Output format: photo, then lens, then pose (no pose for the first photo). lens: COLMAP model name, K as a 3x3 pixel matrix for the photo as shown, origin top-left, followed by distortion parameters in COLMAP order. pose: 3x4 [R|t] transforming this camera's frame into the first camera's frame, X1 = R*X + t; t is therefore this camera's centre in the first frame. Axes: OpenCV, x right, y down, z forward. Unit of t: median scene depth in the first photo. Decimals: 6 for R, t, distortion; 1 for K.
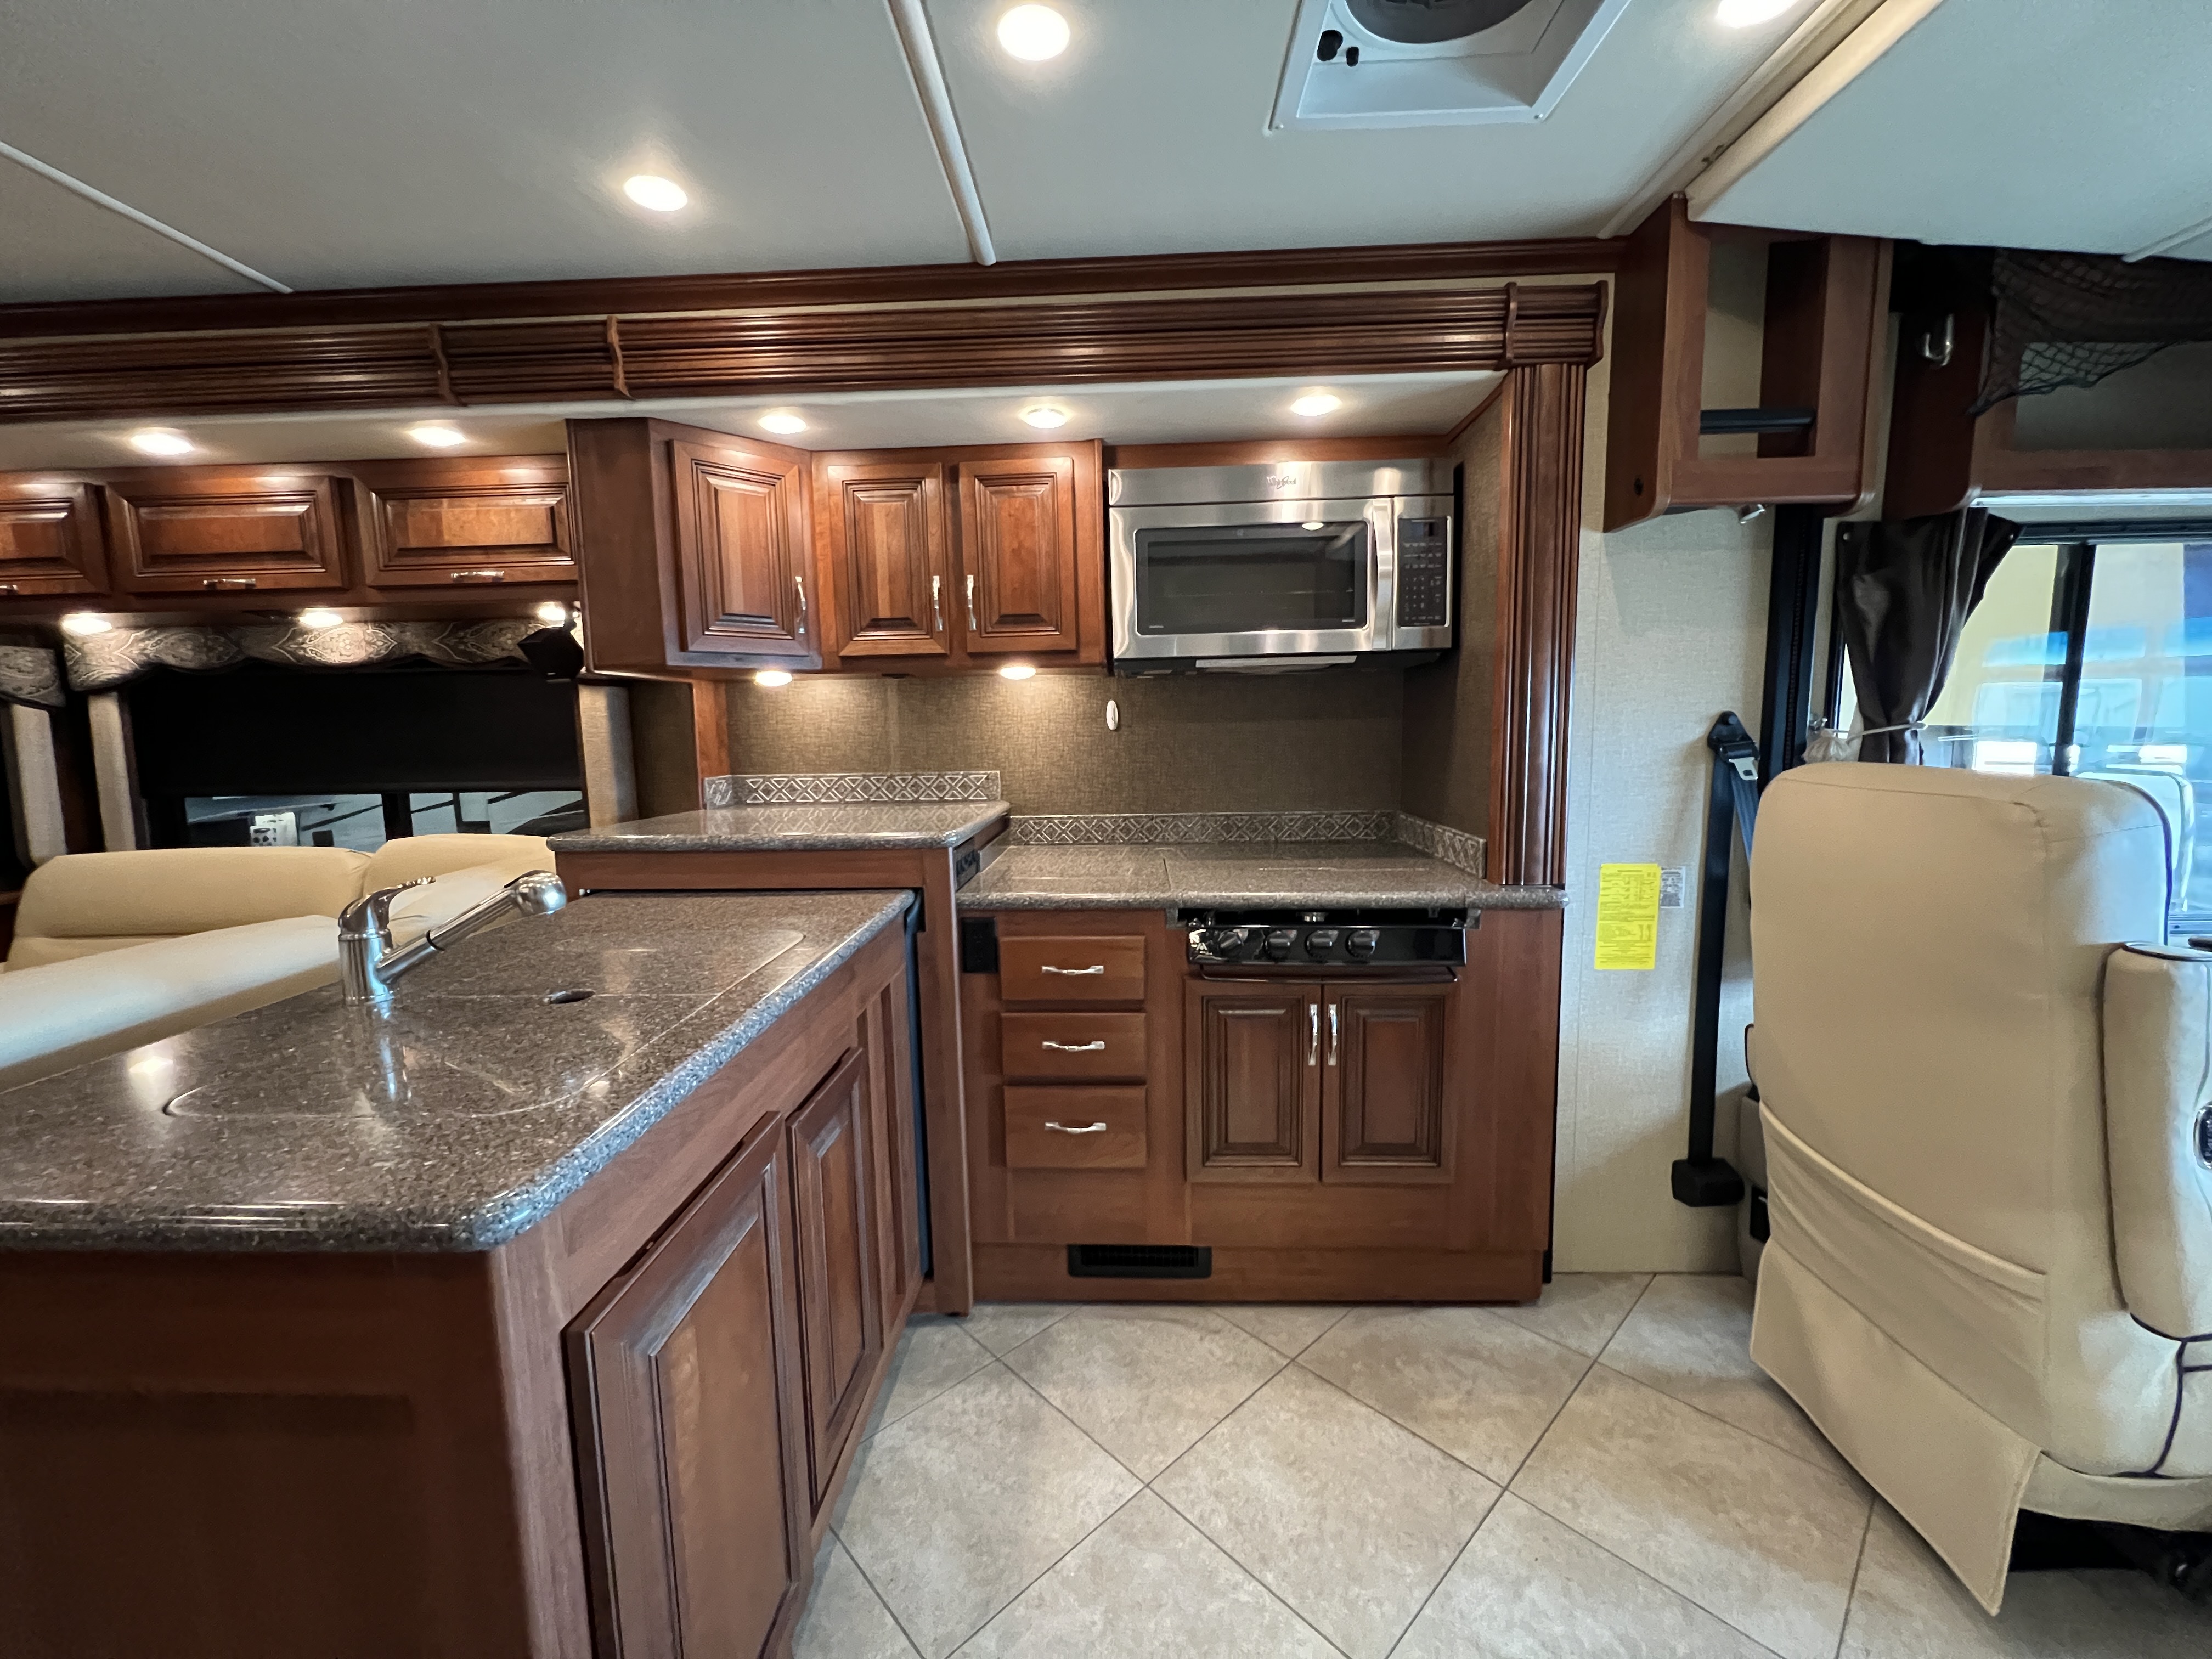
lens RADIAL K [[884.1, 0, 1101.5], [0, 884.1, 824.4], [0, 0, 1]] dist [-0.000229, -0.000313]
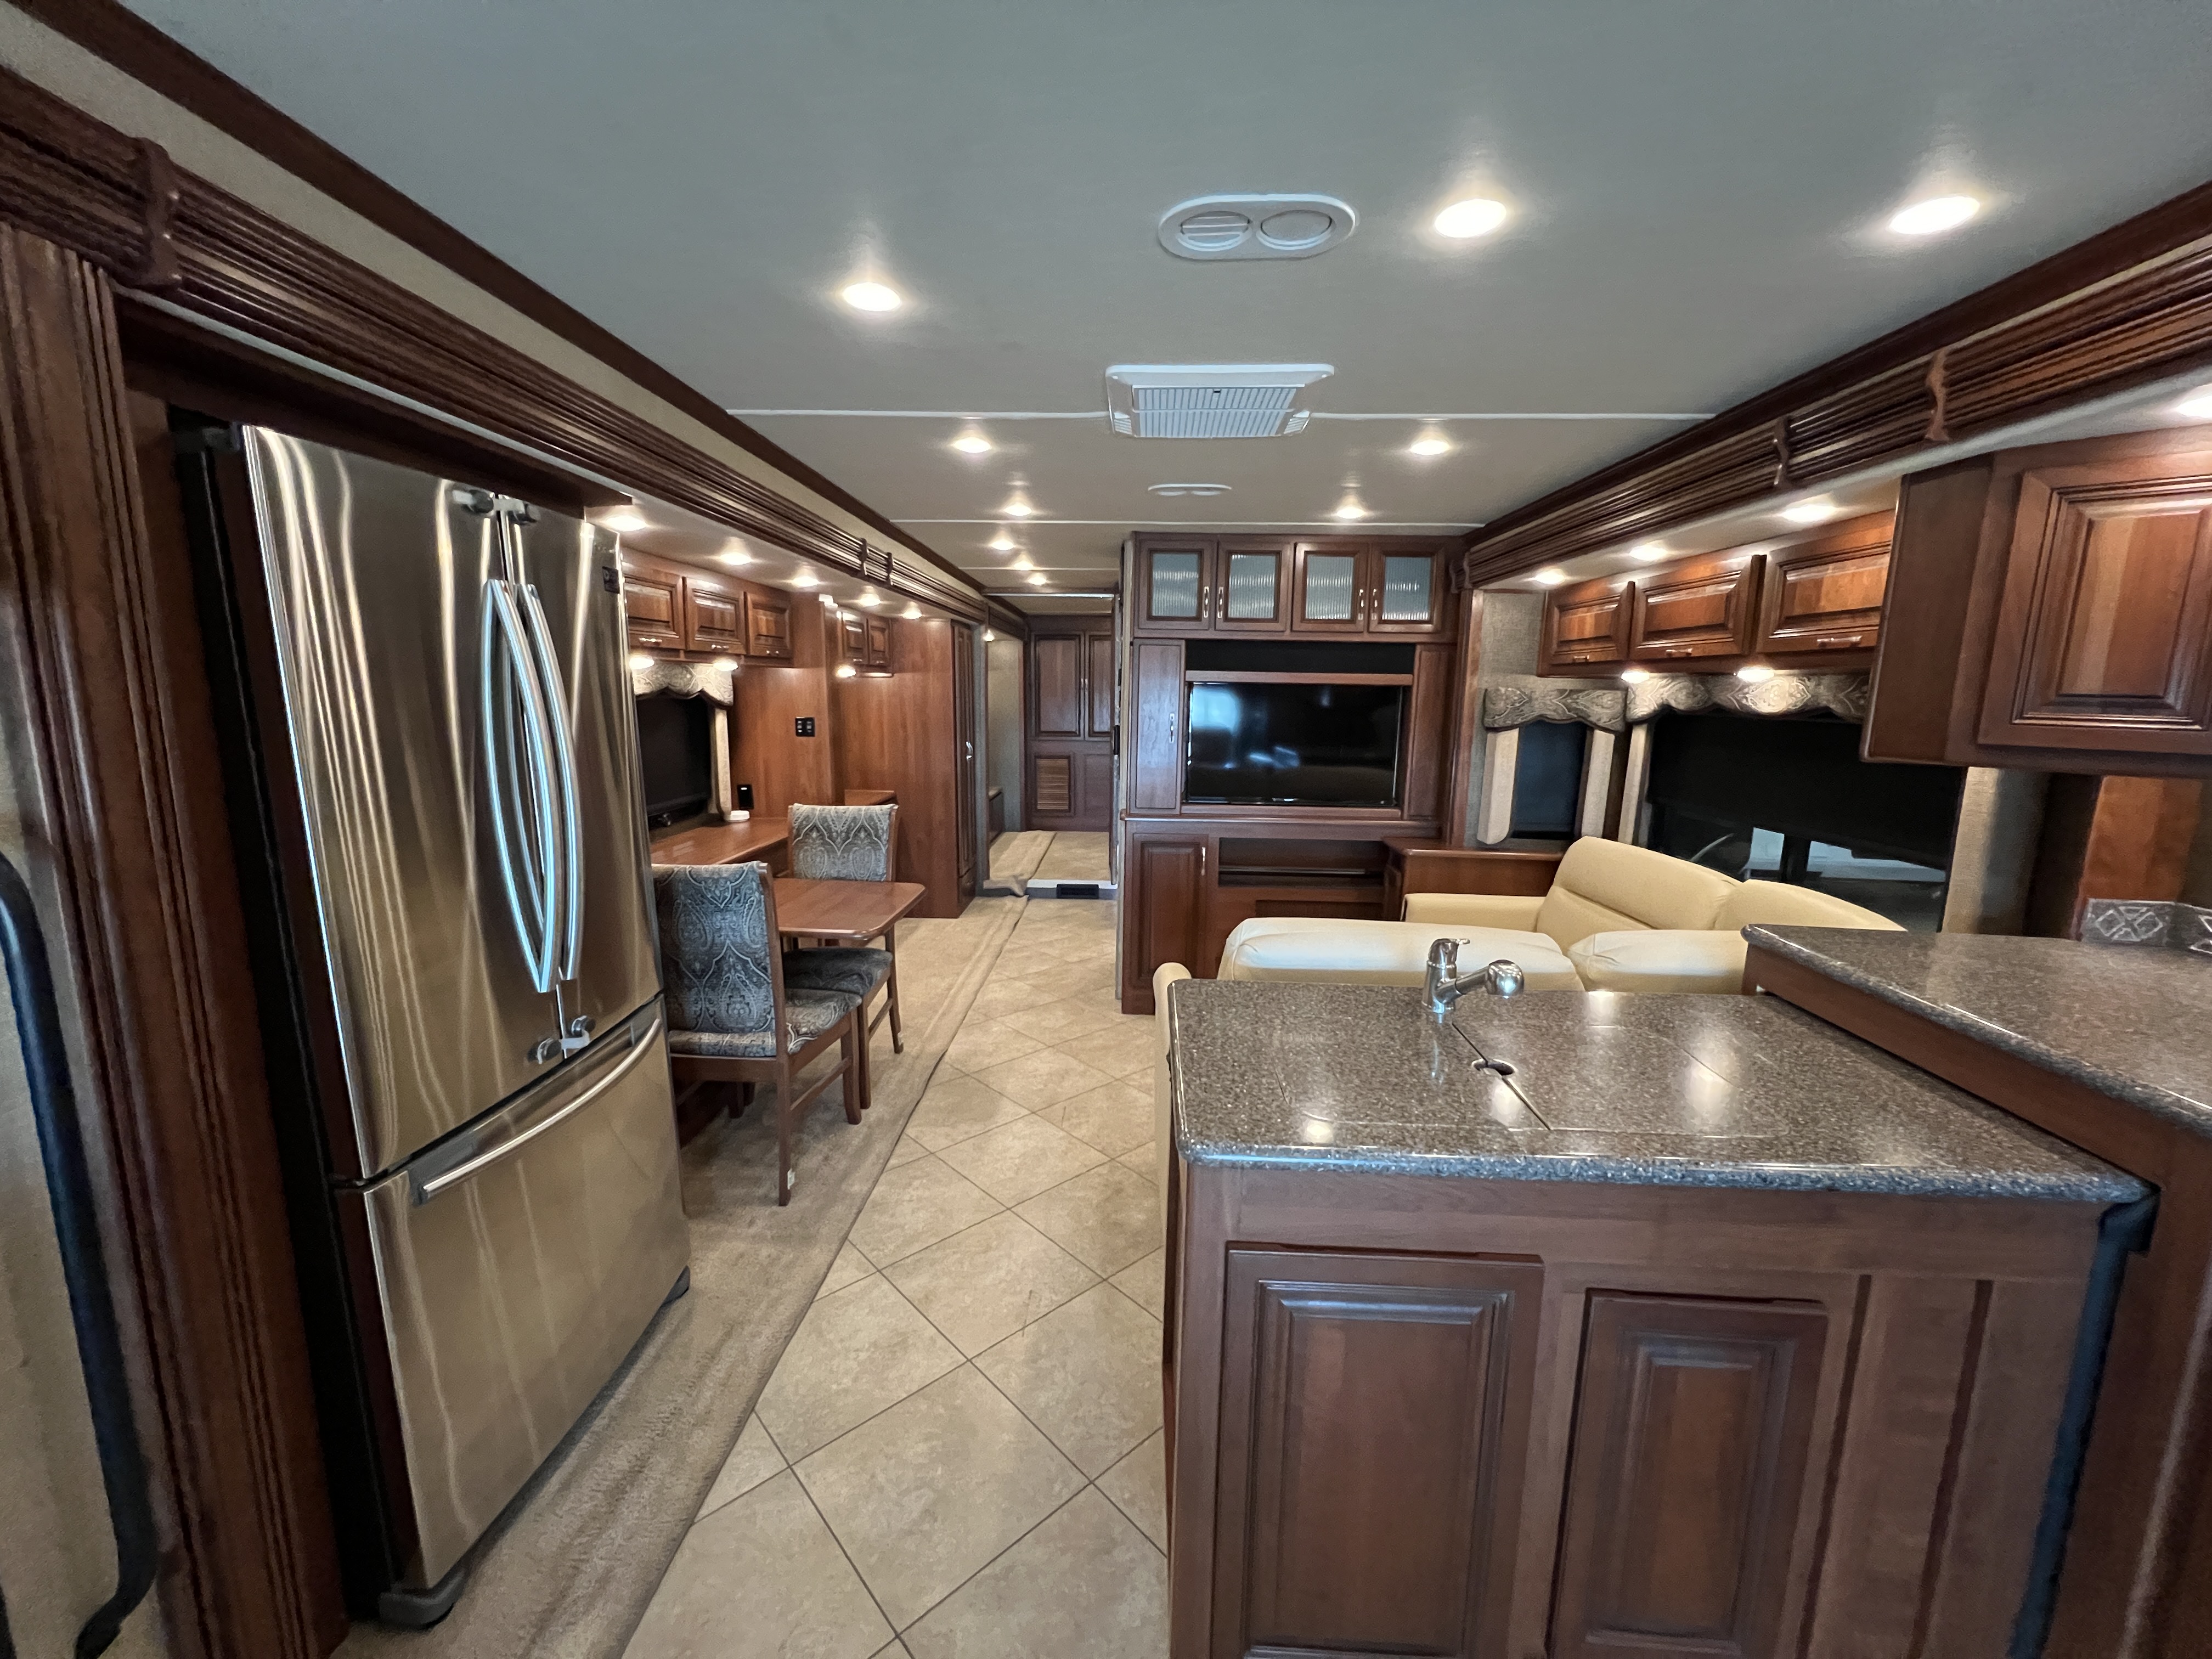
lens RADIAL K [[884.1, 0, 1101.5], [0, 884.1, 824.4], [0, 0, 1]] dist [-0.000229, -0.000313]
pose [[-0.011088, 0.173040, -0.984852, 0.285052], [-0.136185, 0.975474, 0.172926, -0.141360], [0.990621, 0.136040, 0.012749, 0.214002]]
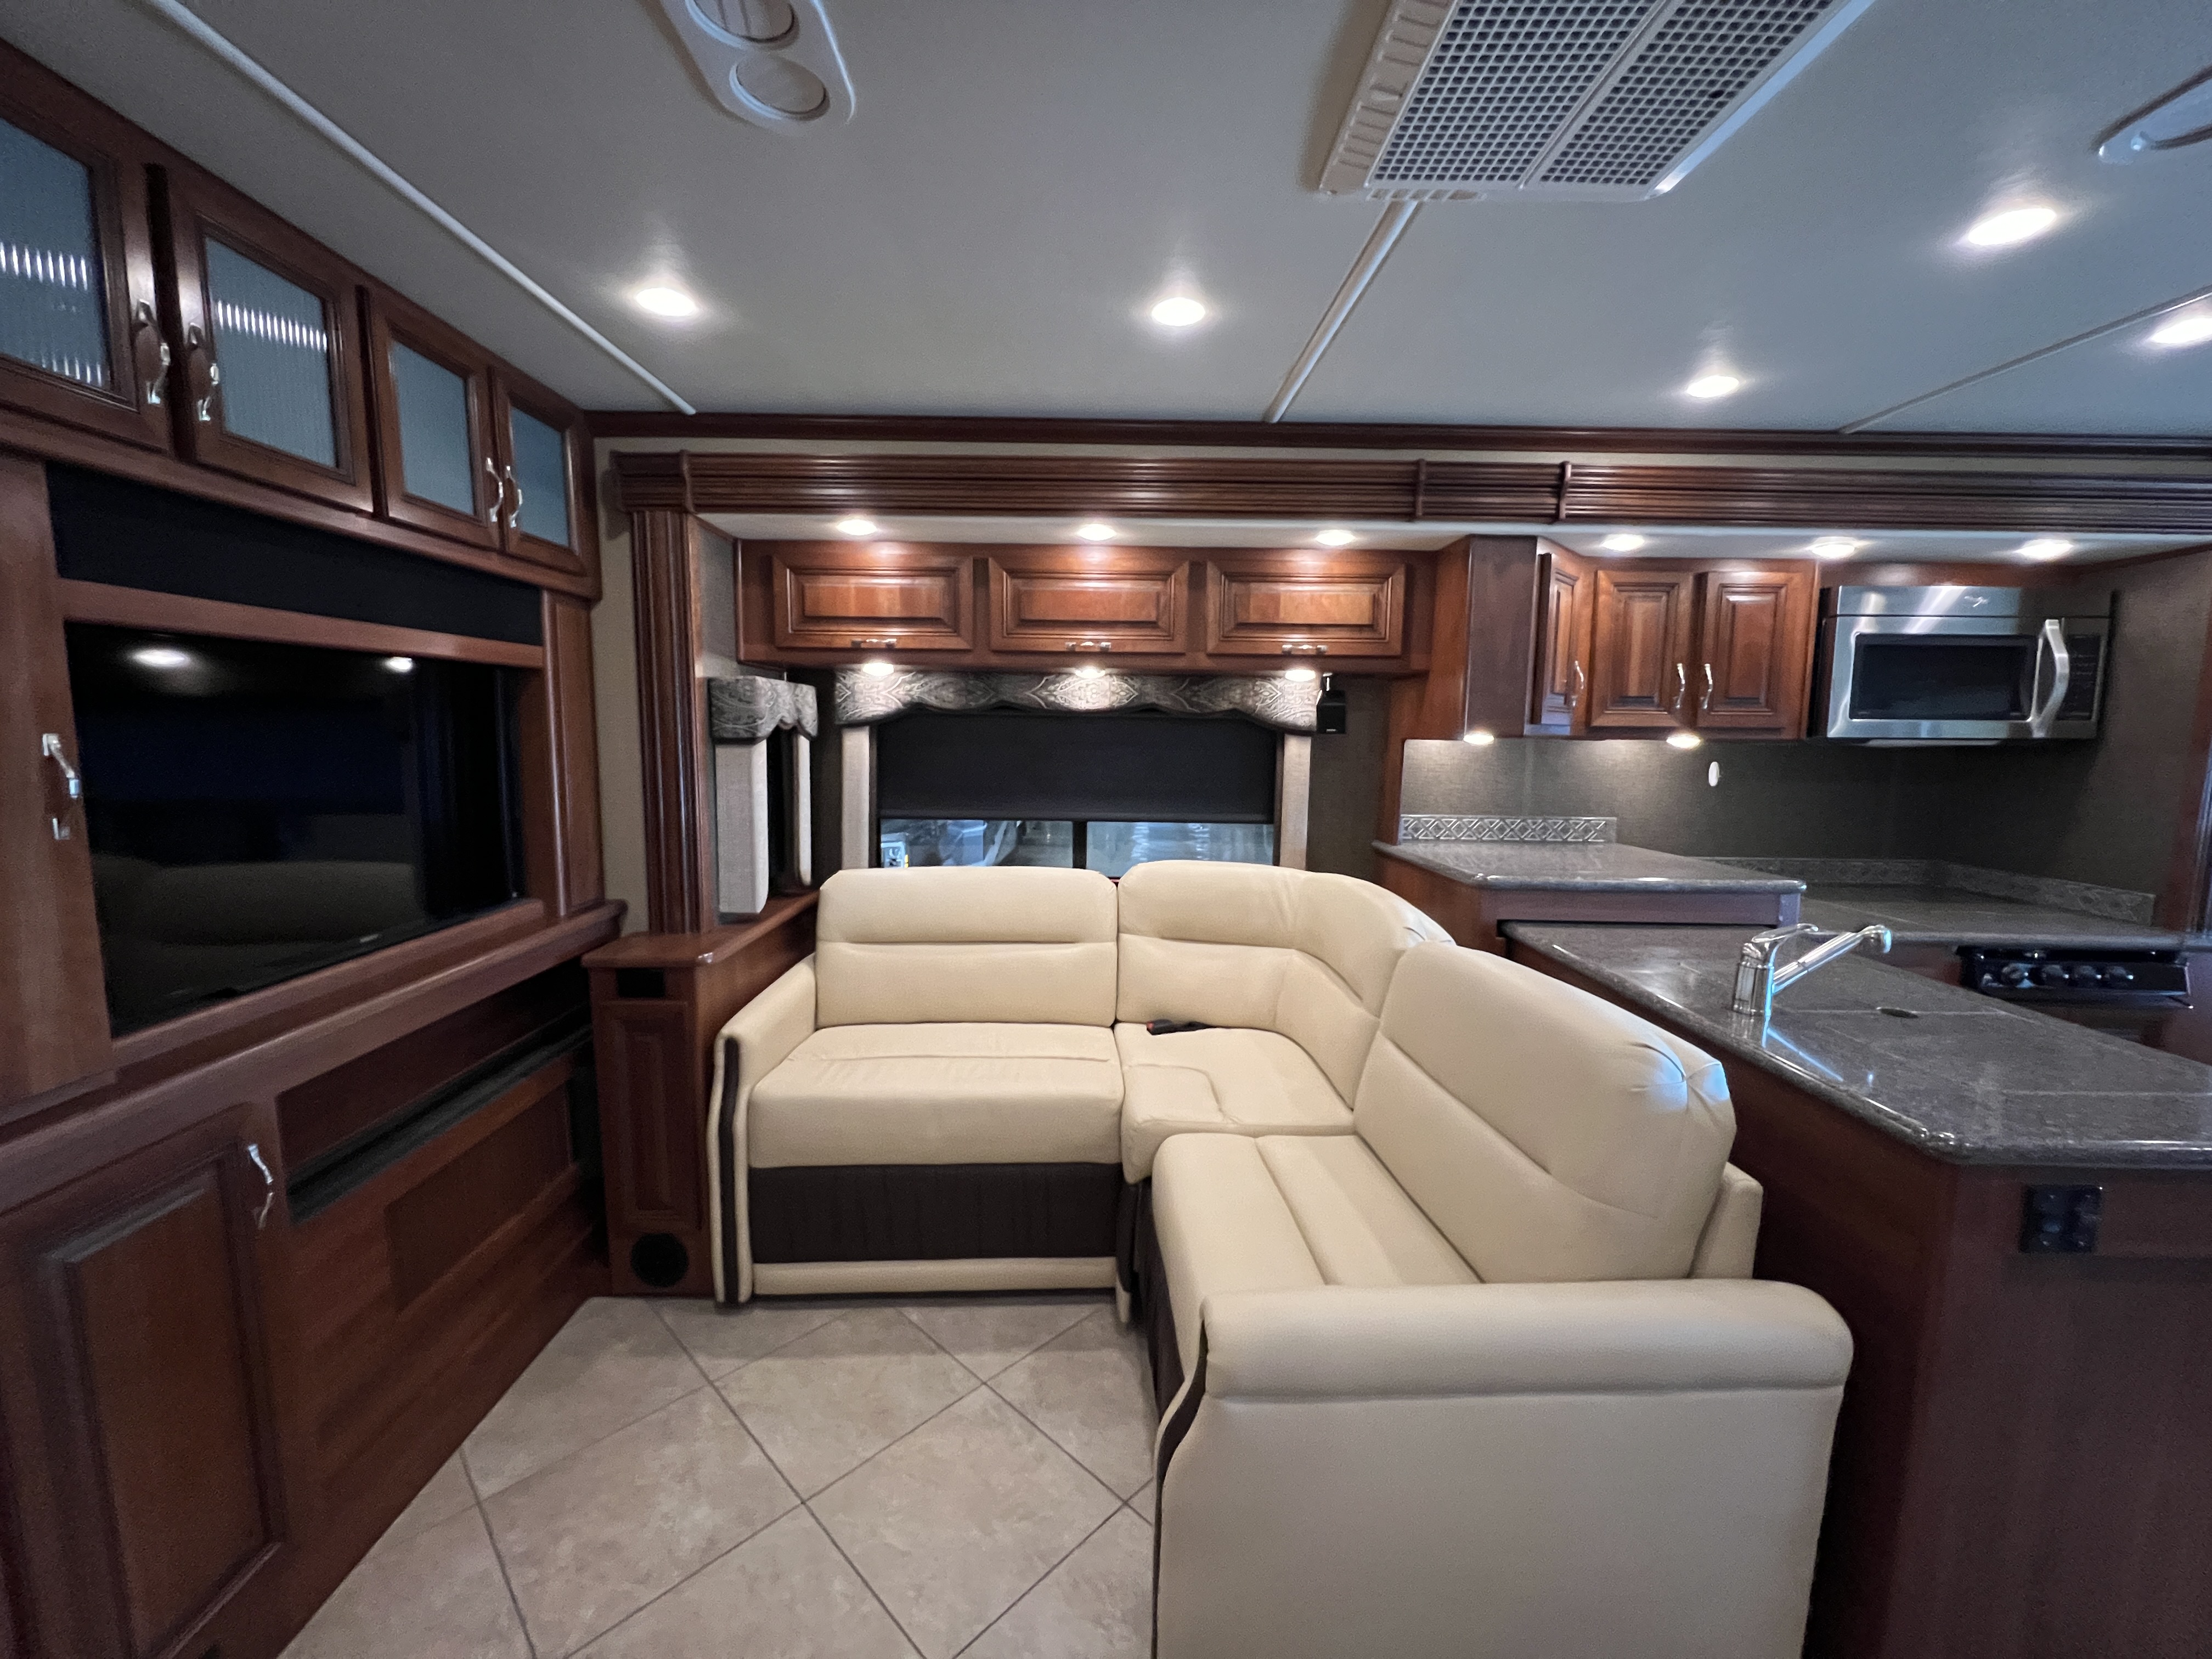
lens RADIAL K [[884.1, 0, 1101.5], [0, 884.1, 824.4], [0, 0, 1]] dist [-0.000229, -0.000313]
pose [[0.998347, 0.029332, 0.049416, -1.016963], [-0.029028, 0.999555, -0.006855, -0.028656], [-0.049595, 0.005409, 0.998755, -0.171659]]
